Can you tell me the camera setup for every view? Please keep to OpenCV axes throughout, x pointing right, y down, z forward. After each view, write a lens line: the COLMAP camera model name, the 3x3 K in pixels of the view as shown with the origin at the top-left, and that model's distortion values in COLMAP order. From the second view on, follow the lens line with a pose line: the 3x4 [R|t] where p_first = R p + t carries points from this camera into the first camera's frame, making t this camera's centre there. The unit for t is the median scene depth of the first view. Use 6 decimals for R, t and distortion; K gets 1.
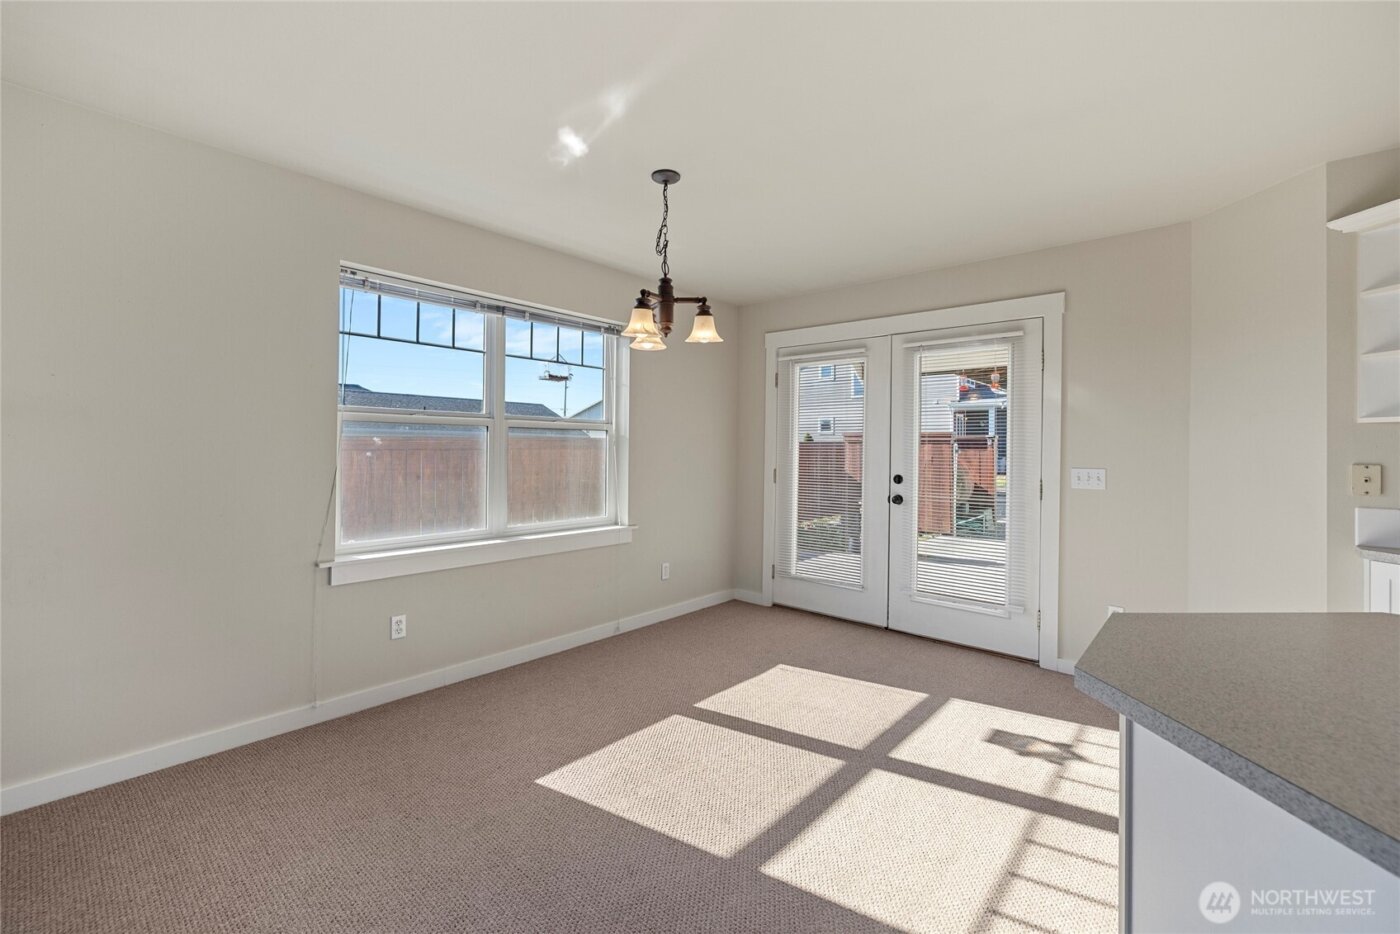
lens RADIAL K [[587.0, 0, 692.8], [0, 587.0, 446.0], [0, 0, 1]] dist [-0.002943, 0.001510]
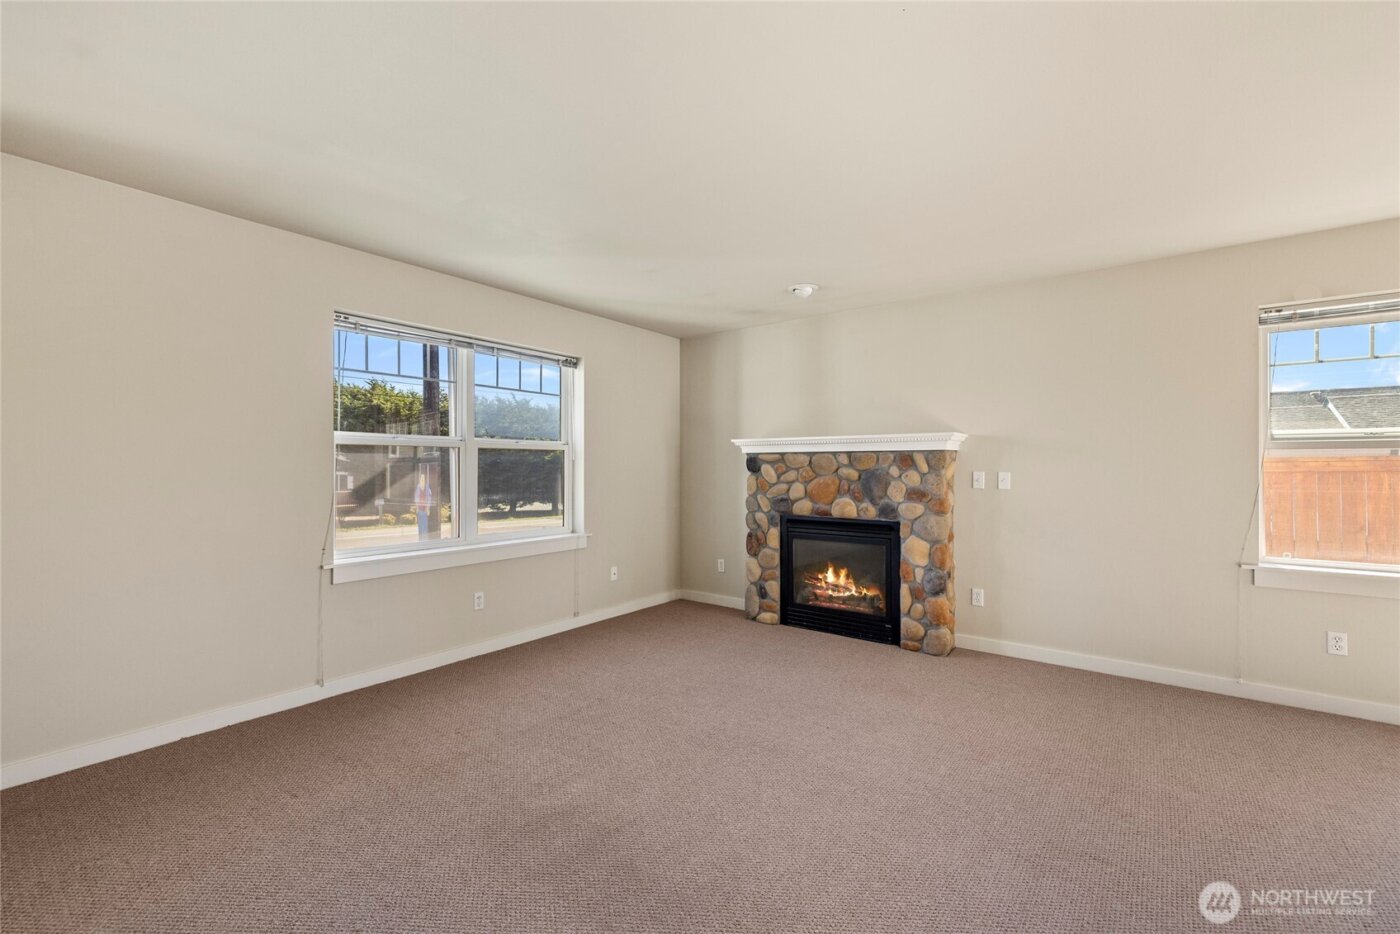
lens RADIAL K [[587.0, 0, 685.0], [0, 587.0, 464.9], [0, 0, 1]] dist [-0.002943, 0.001510]
pose [[0.063410, -0.016610, -0.997849, 0.400392], [0.006549, 0.999847, -0.016227, 0.007273], [0.997966, -0.005506, 0.063509, -0.172385]]
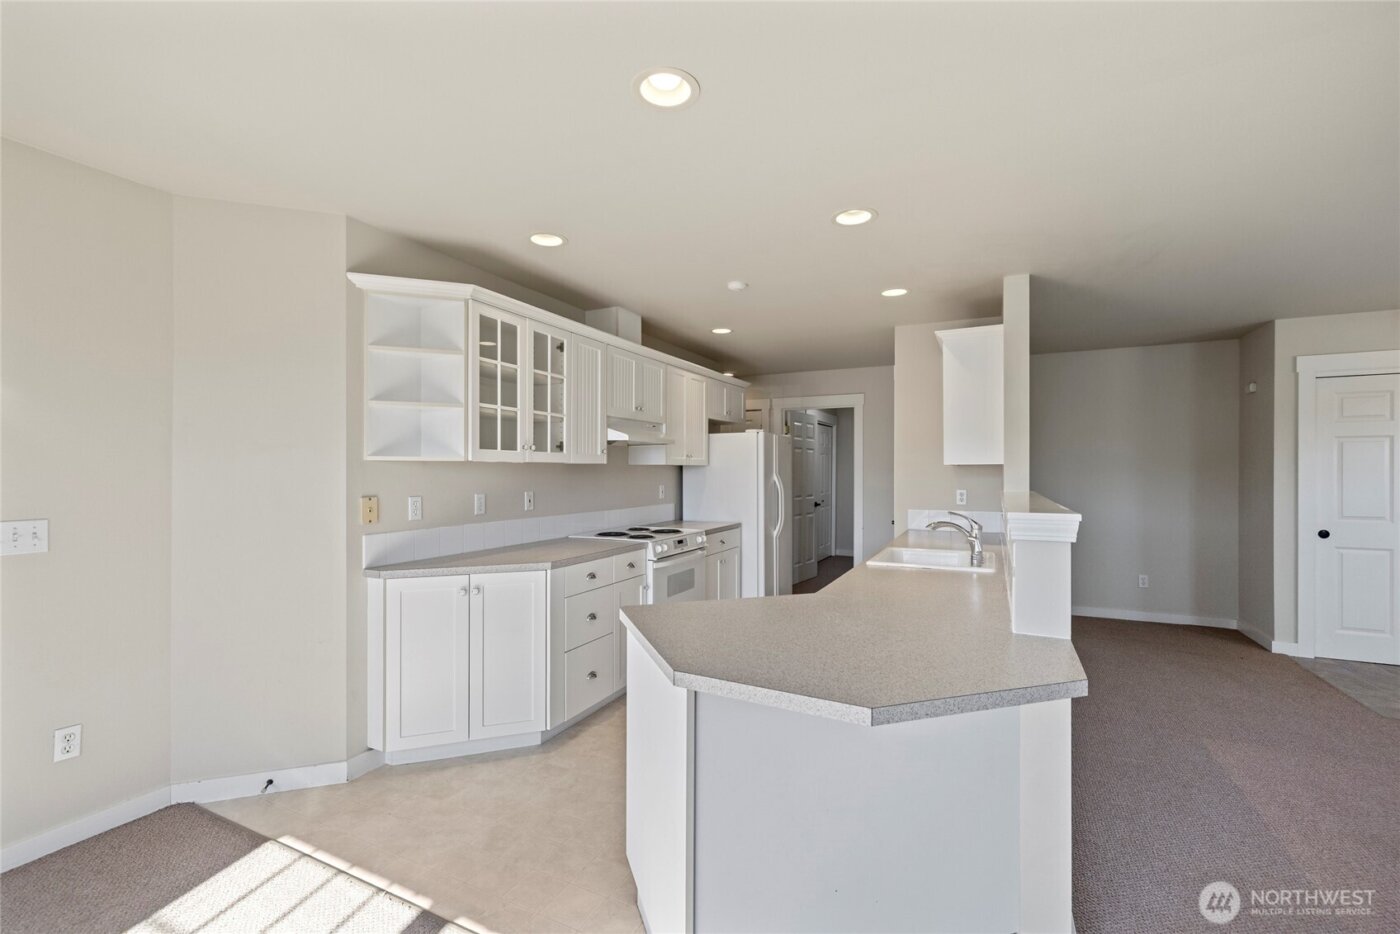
lens RADIAL K [[599.8, 0, 693.1], [0, 599.8, 472.8], [0, 0, 1]] dist [0.001142, 0.000444]
pose [[-0.260954, -0.013511, 0.965257, -0.104797], [-0.009189, 0.999892, 0.011511, -0.024712], [-0.965307, -0.005865, -0.261050, 0.495582]]
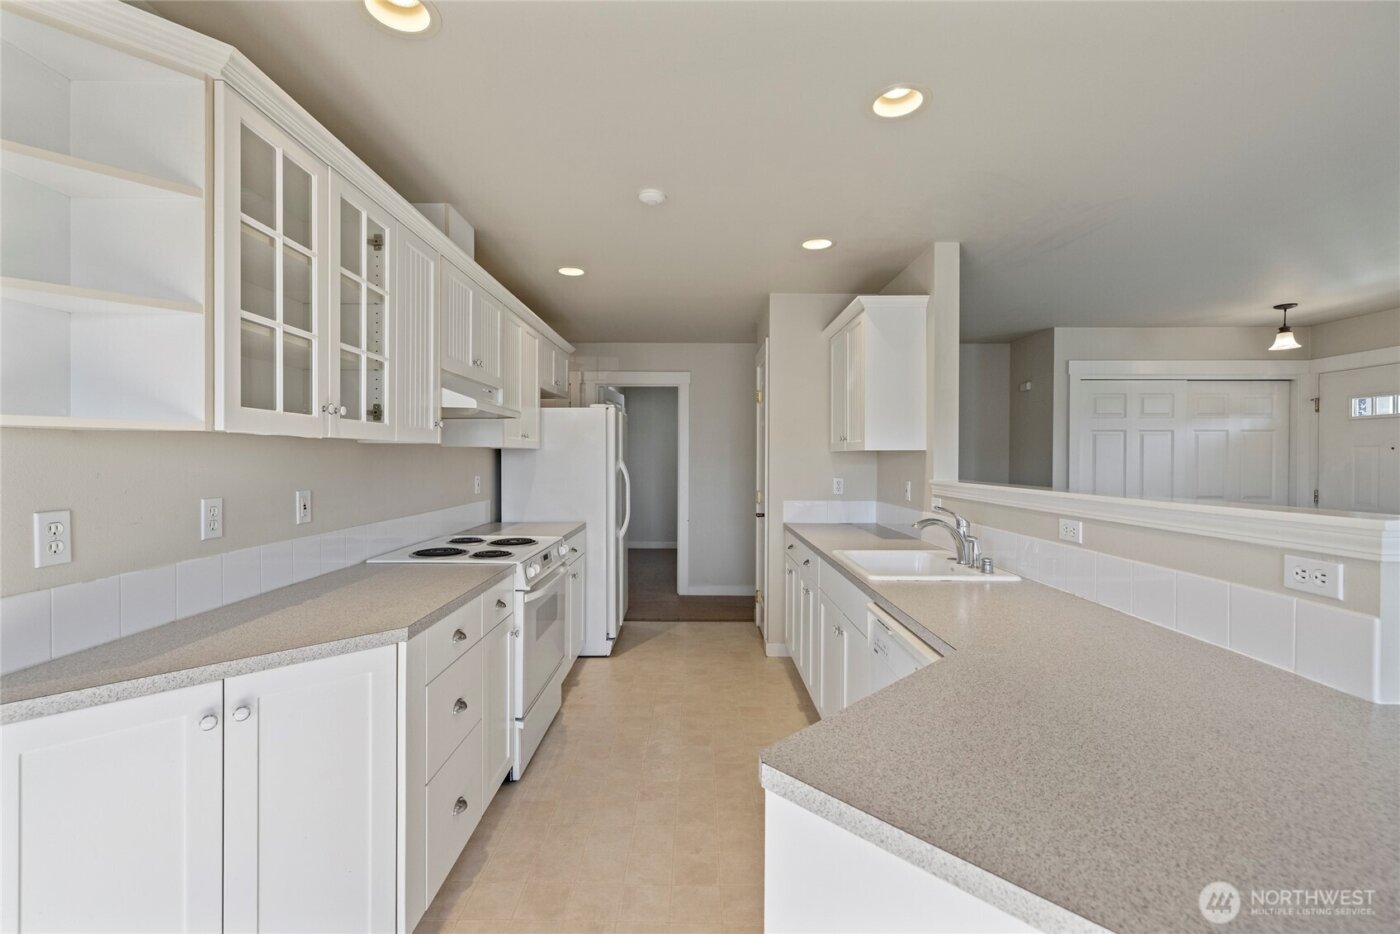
lens RADIAL K [[599.8, 0, 692.0], [0, 599.8, 462.8], [0, 0, 1]] dist [0.001142, 0.000444]
pose [[-0.657046, -0.018373, 0.753627, 0.307581], [-0.015547, 0.999821, 0.010821, -0.016929], [-0.753690, -0.004606, -0.657213, 0.607293]]
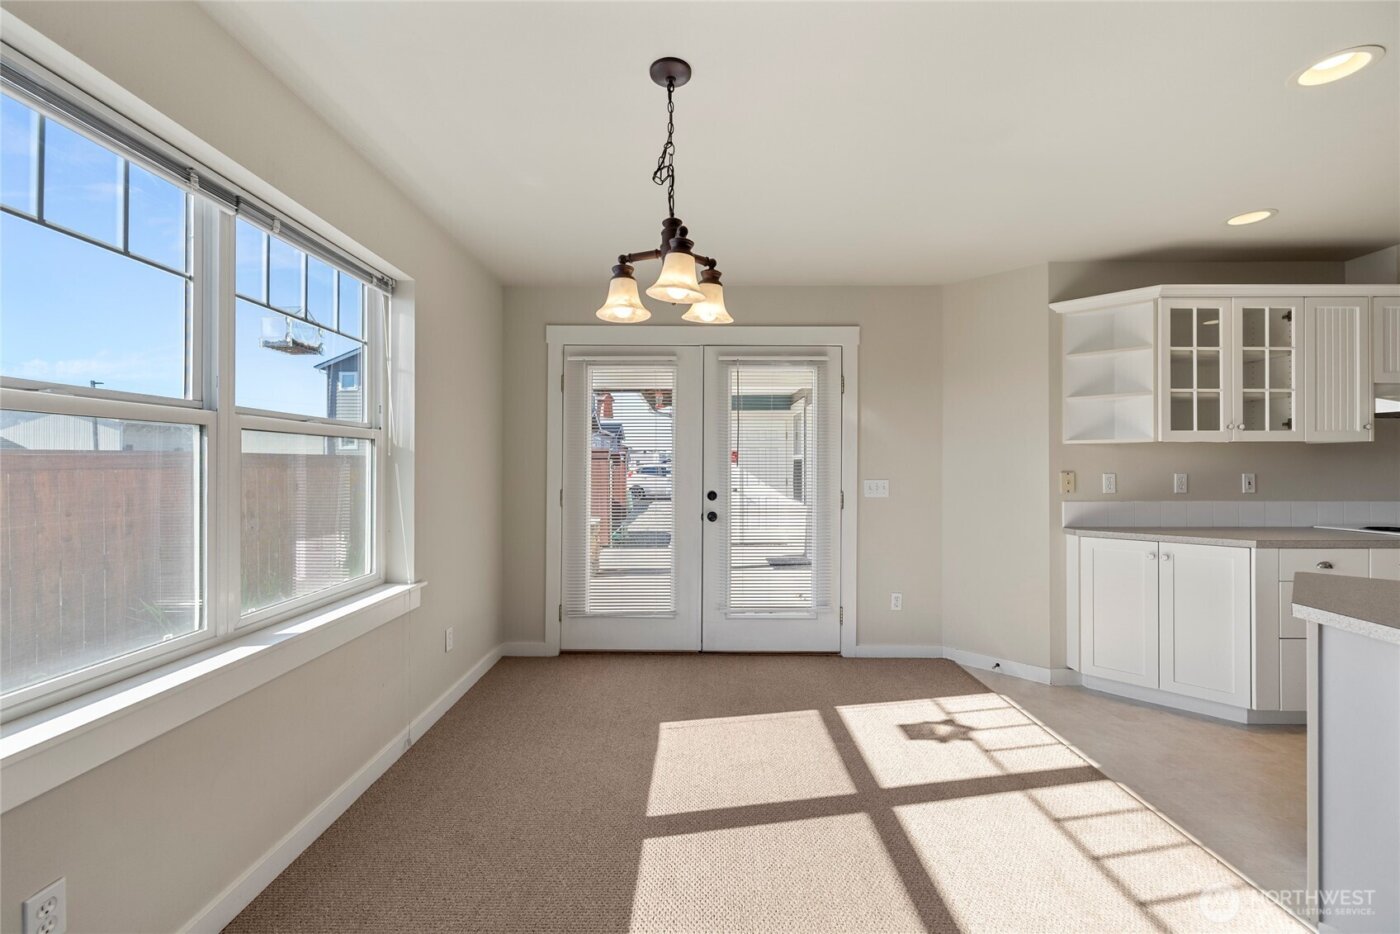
lens RADIAL K [[587.0, 0, 691.8], [0, 587.0, 463.5], [0, 0, 1]] dist [-0.002943, 0.001510]
pose [[0.753671, -0.007083, 0.657213, -0.383092], [0.004742, 0.999975, 0.005339, -0.001718], [-0.657234, -0.000907, 0.753686, 0.362112]]
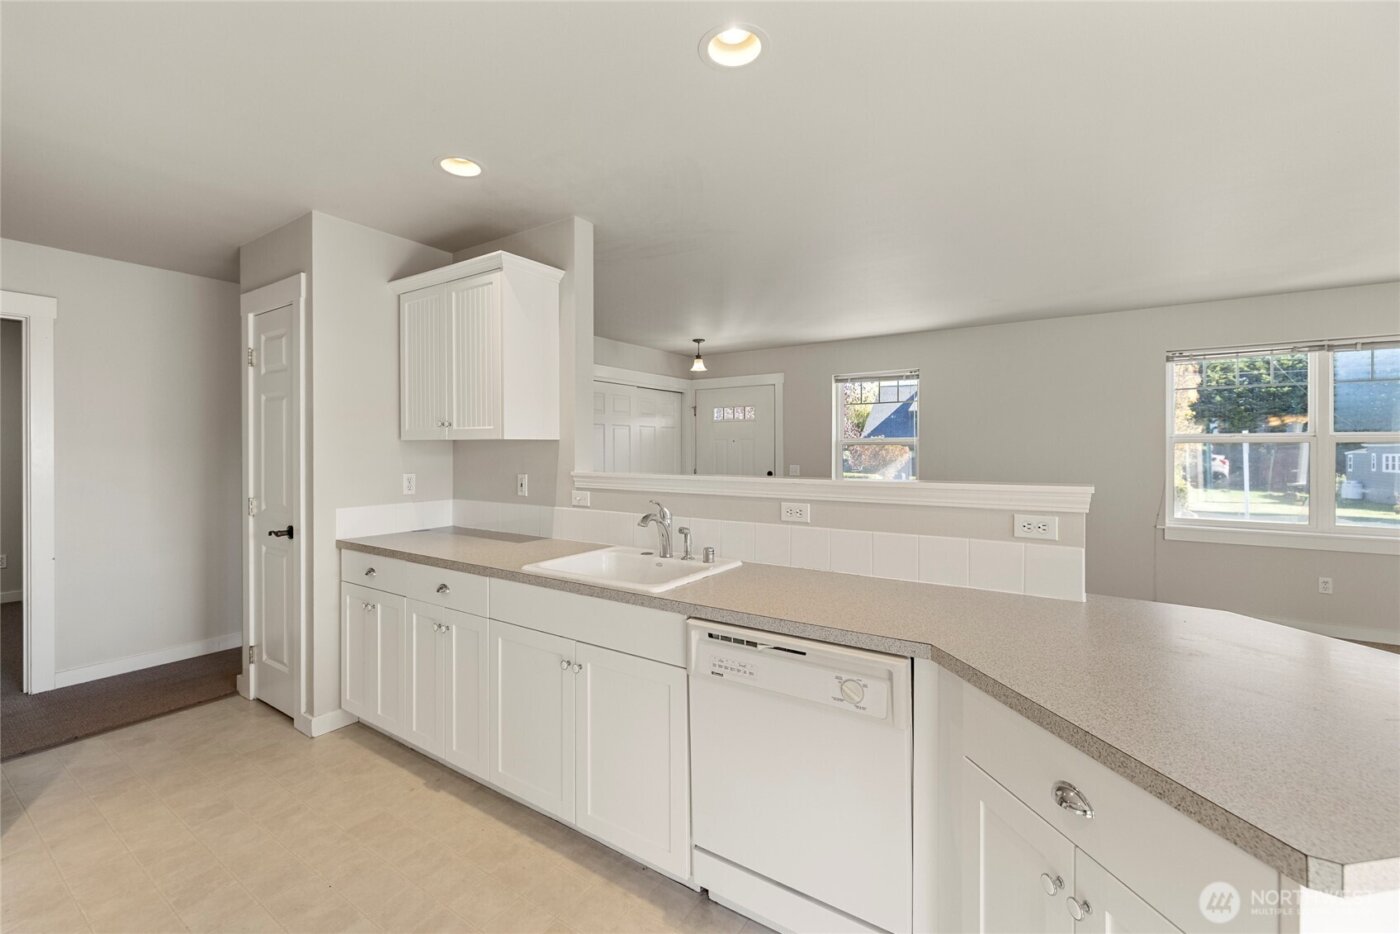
lens RADIAL K [[587.0, 0, 693.0], [0, 587.0, 452.0], [0, 0, 1]] dist [-0.002943, 0.001510]
pose [[-0.991089, -0.009528, -0.132862, 0.718397], [-0.009272, 0.999954, -0.002543, -0.014032], [0.132880, -0.001289, -0.991131, 0.570430]]
